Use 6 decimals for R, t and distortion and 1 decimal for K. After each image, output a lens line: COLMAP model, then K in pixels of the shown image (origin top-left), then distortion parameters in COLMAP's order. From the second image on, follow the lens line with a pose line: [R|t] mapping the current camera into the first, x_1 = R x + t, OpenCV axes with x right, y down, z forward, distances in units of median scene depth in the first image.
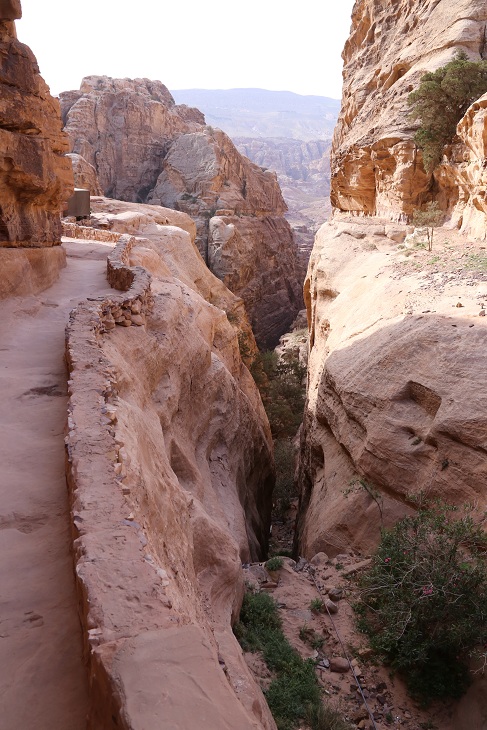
lens RADIAL K [[617.9, 0, 243.5], [0, 617.9, 365.0], [0, 0, 1]] dist [-0.148940, 0.162532]
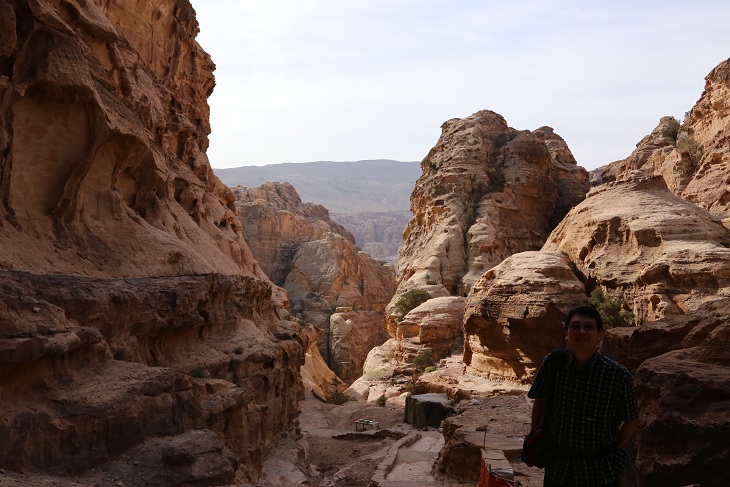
lens RADIAL K [[680.8, 0, 365.0], [0, 680.8, 243.5], [0, 0, 1]] dist [-0.042678, 0.029041]
pose [[0.999837, -0.014312, -0.011027, 0.070181], [0.010238, 0.951680, -0.306920, 0.080544], [0.014886, 0.306757, 0.951672, -0.732320]]
